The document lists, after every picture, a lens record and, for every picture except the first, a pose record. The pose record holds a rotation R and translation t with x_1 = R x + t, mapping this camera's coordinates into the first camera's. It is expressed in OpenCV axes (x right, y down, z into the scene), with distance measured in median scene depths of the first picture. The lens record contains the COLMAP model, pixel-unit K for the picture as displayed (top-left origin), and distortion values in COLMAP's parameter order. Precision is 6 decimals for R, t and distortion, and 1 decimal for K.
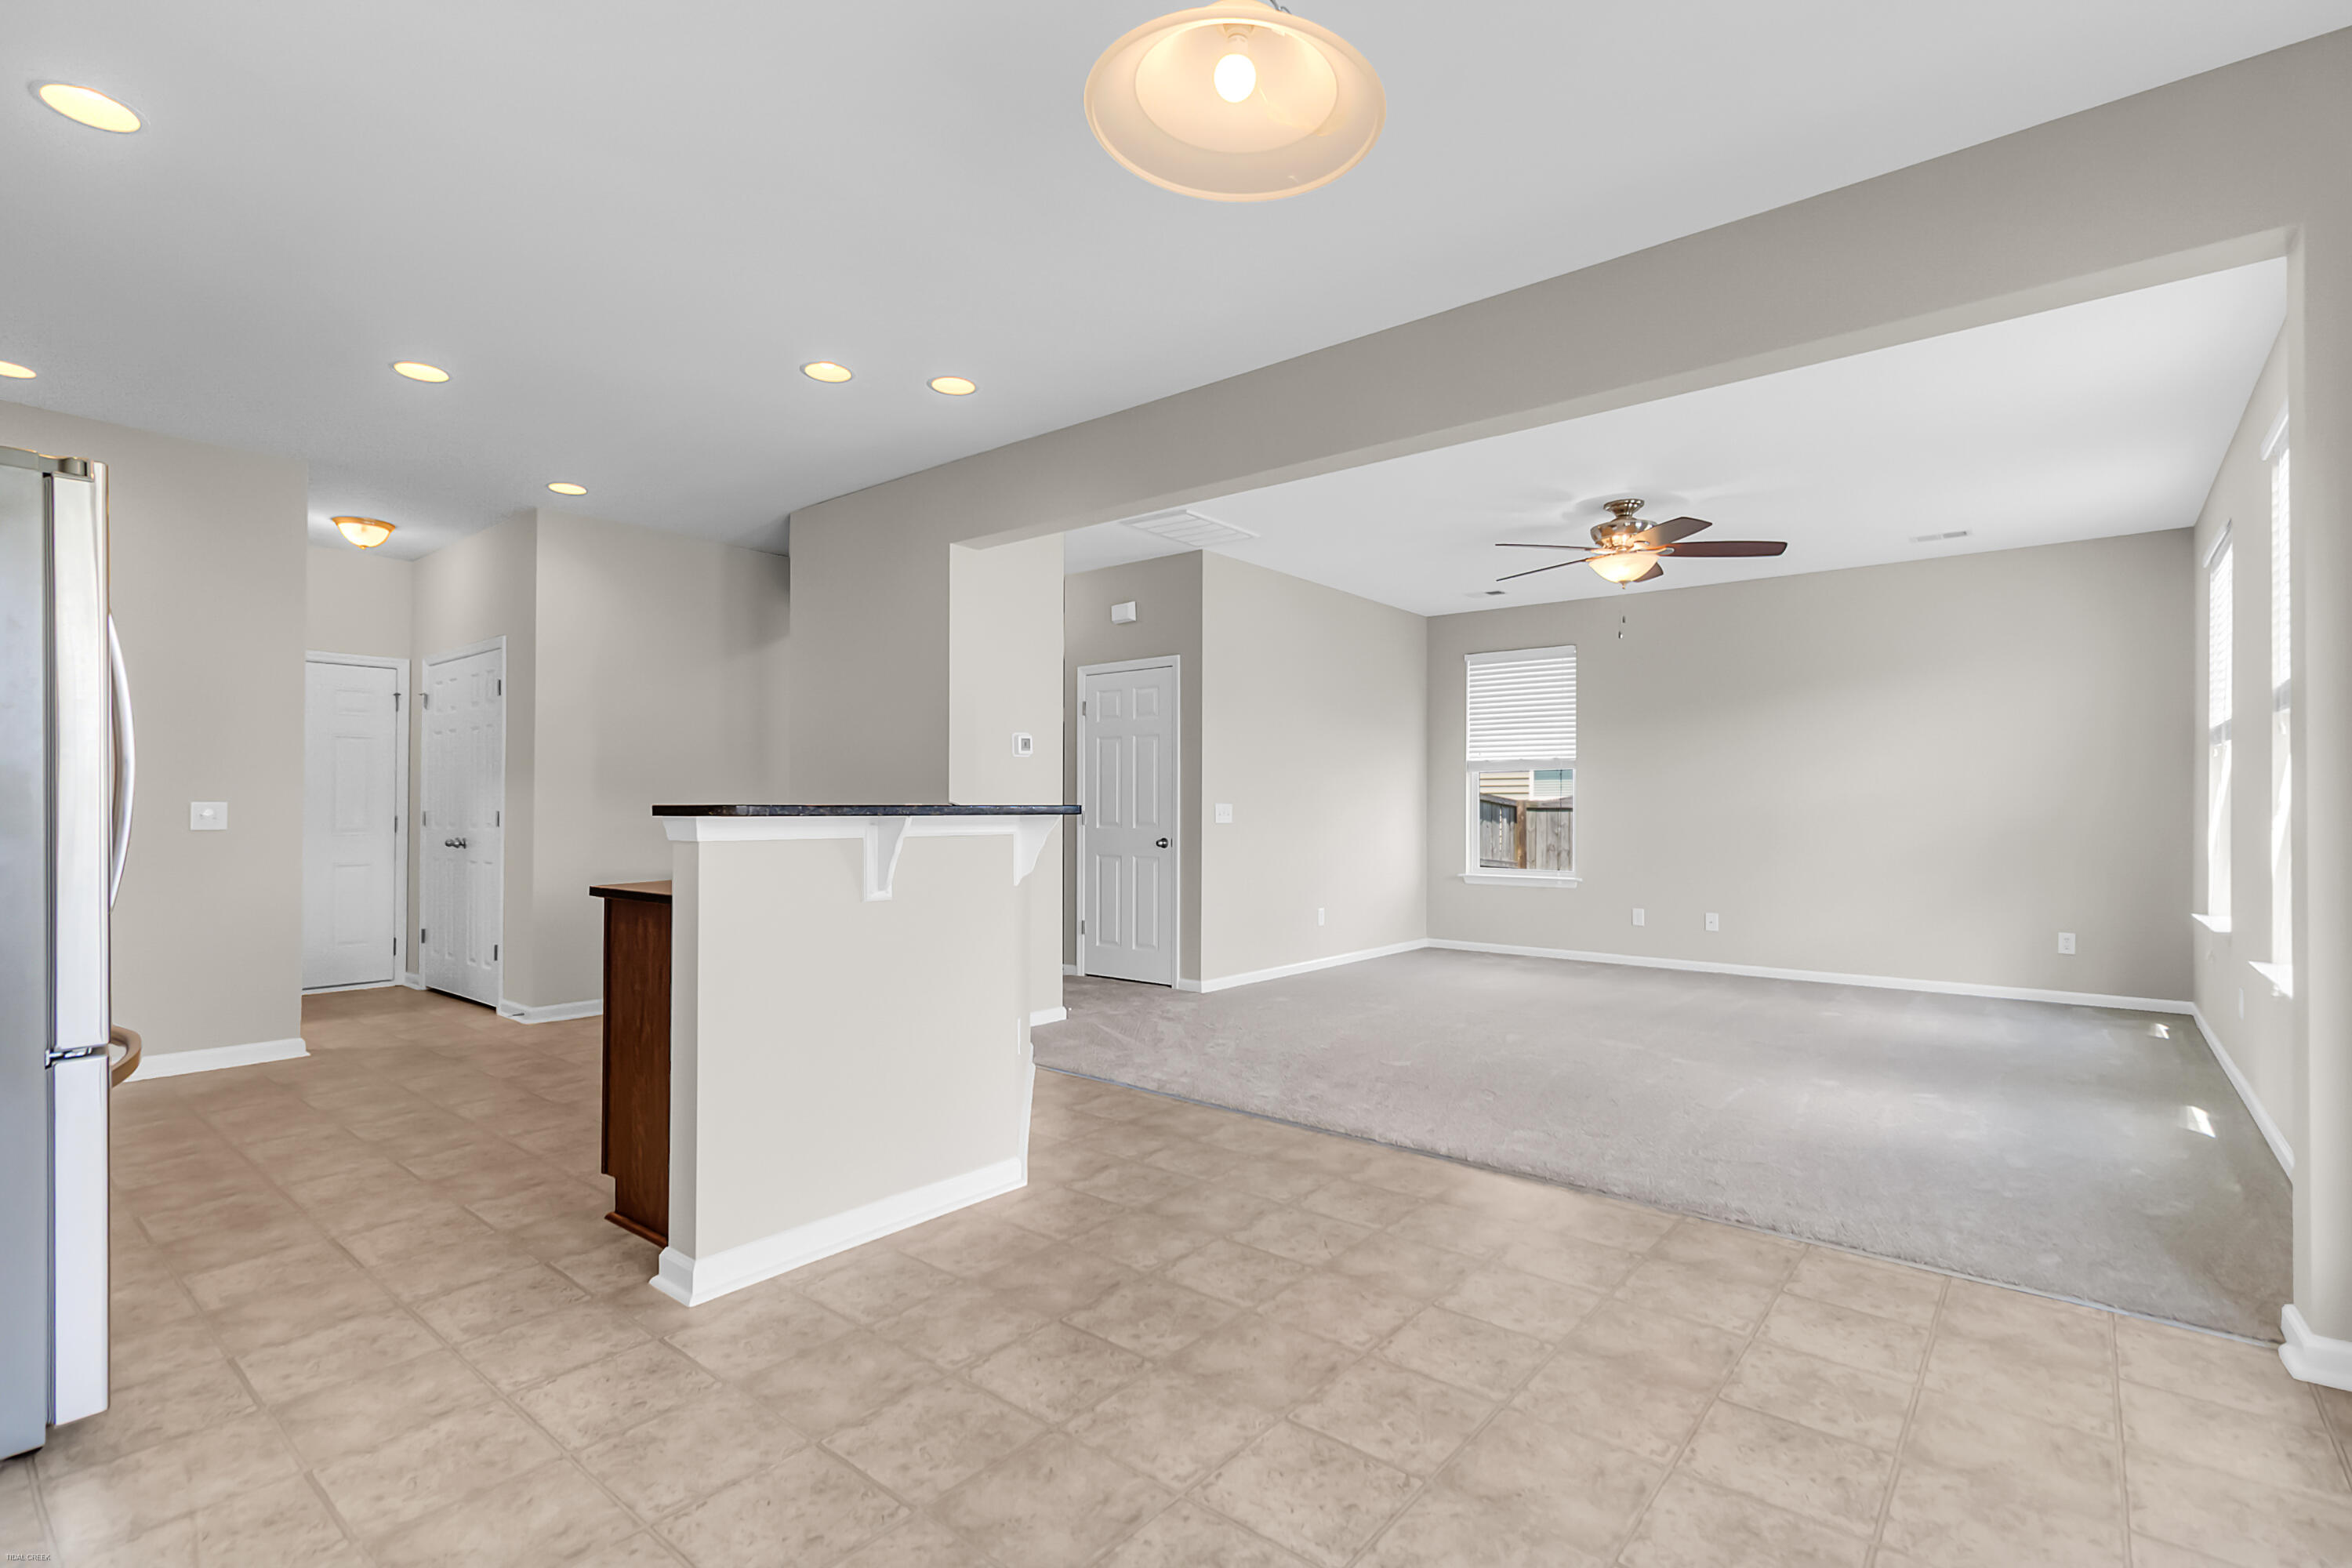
lens RADIAL K [[1092.2, 0, 1187.9], [0, 1092.2, 798.5], [0, 0, 1]] dist [-0.002217, 0.001399]
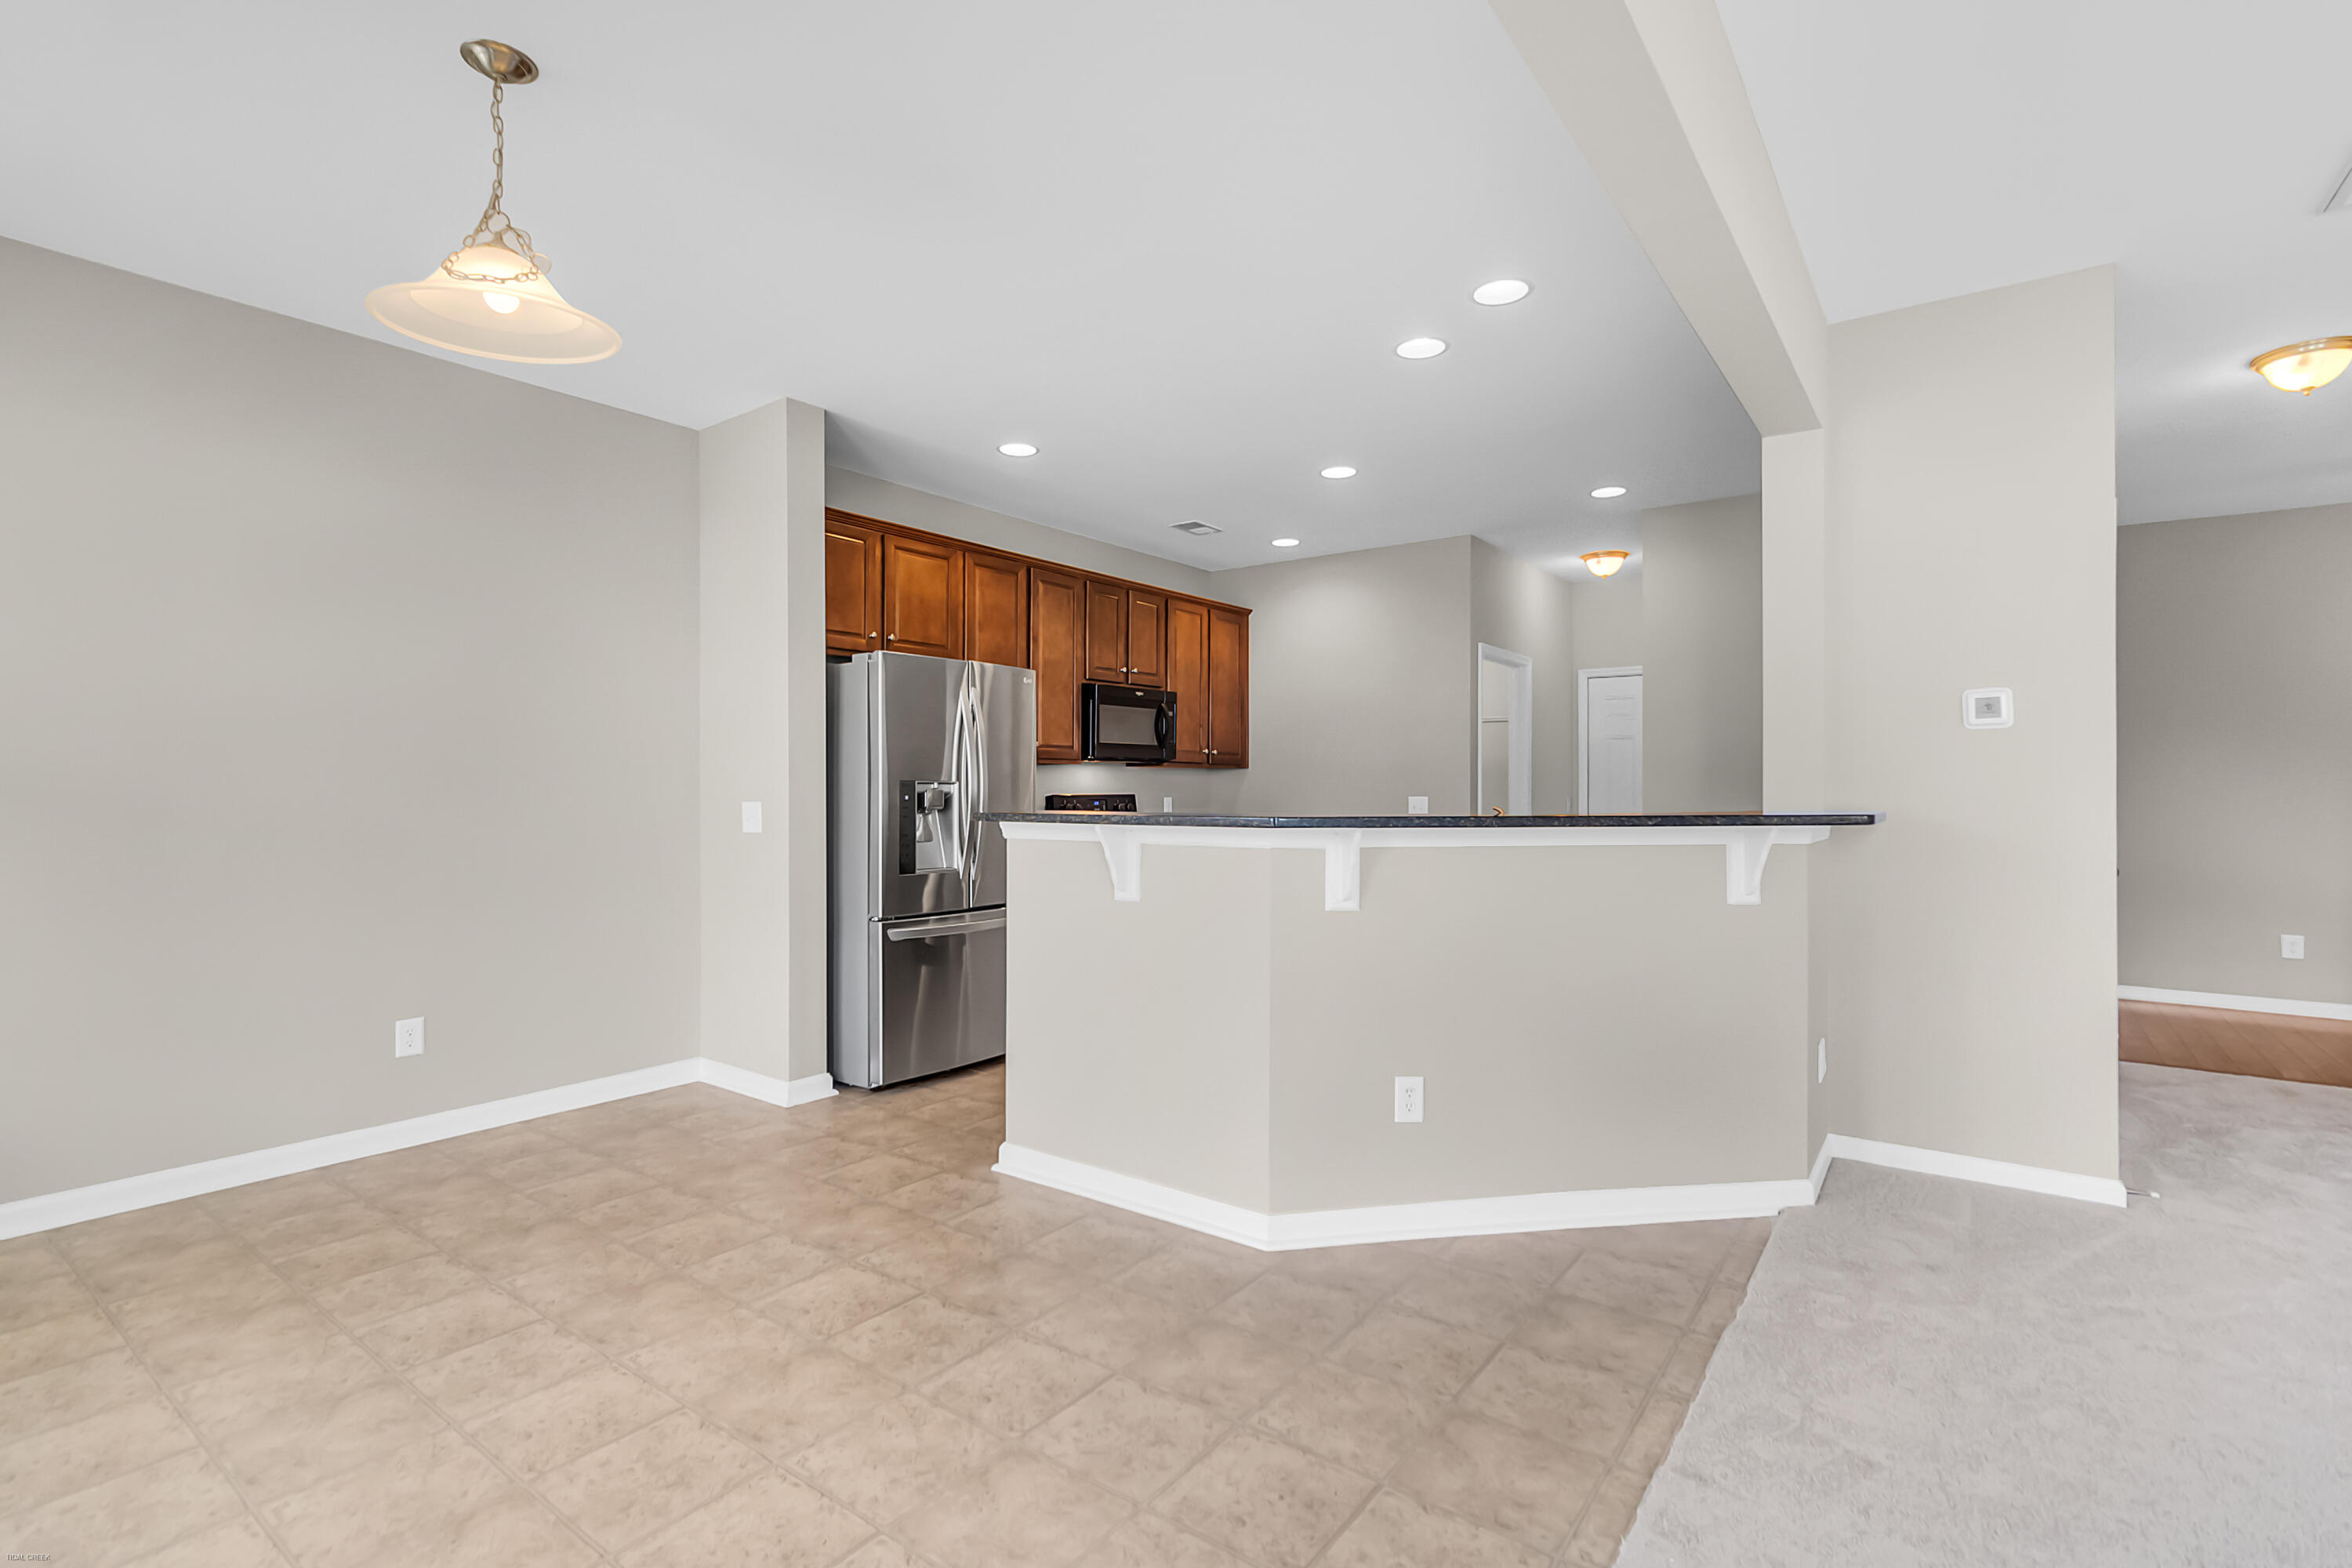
lens RADIAL K [[1092.2, 0, 1158.4], [0, 1092.2, 787.0], [0, 0, 1]] dist [-0.002217, 0.001399]
pose [[0.032349, -0.002025, -0.999475, 0.452950], [0.012259, 0.999924, -0.001629, -0.010784], [0.999401, -0.012200, 0.032371, 0.556767]]
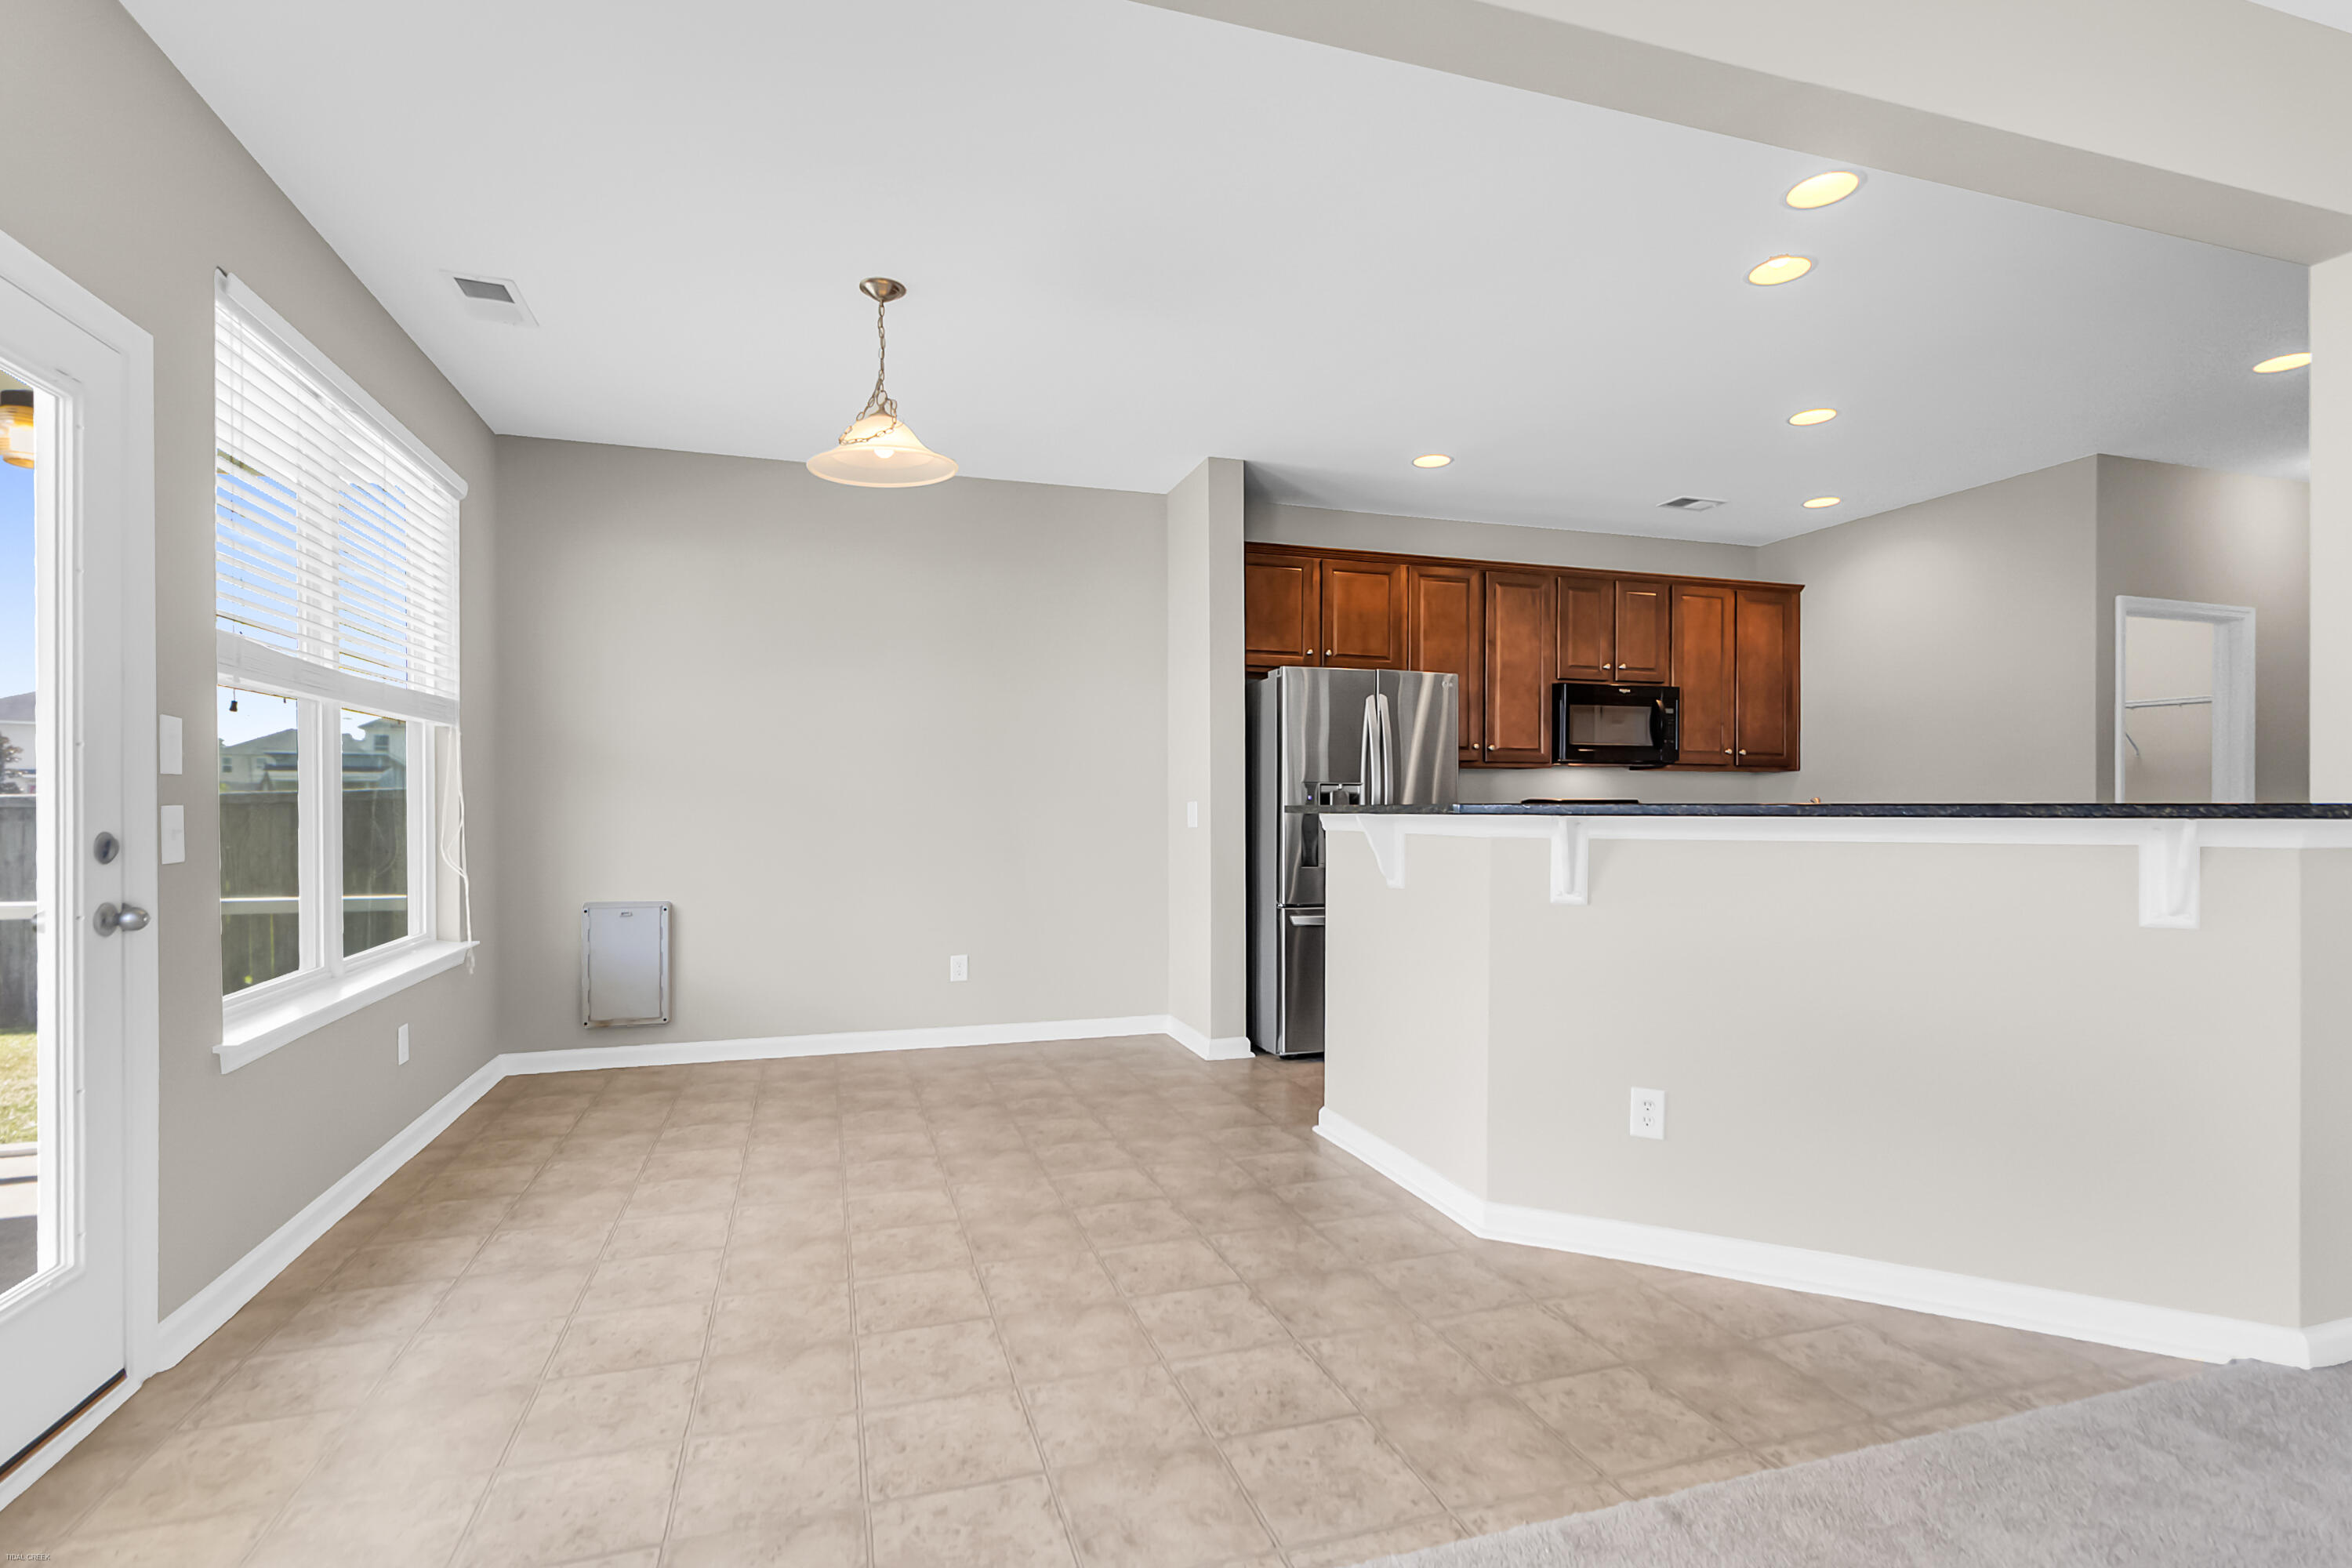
lens RADIAL K [[1092.2, 0, 1156.4], [0, 1092.2, 814.5], [0, 0, 1]] dist [-0.002217, 0.001399]
pose [[-0.556600, 0.005299, -0.830763, 0.454813], [0.009661, 0.999953, -0.000094, 0.006762], [0.830724, -0.008078, -0.556626, 0.798429]]
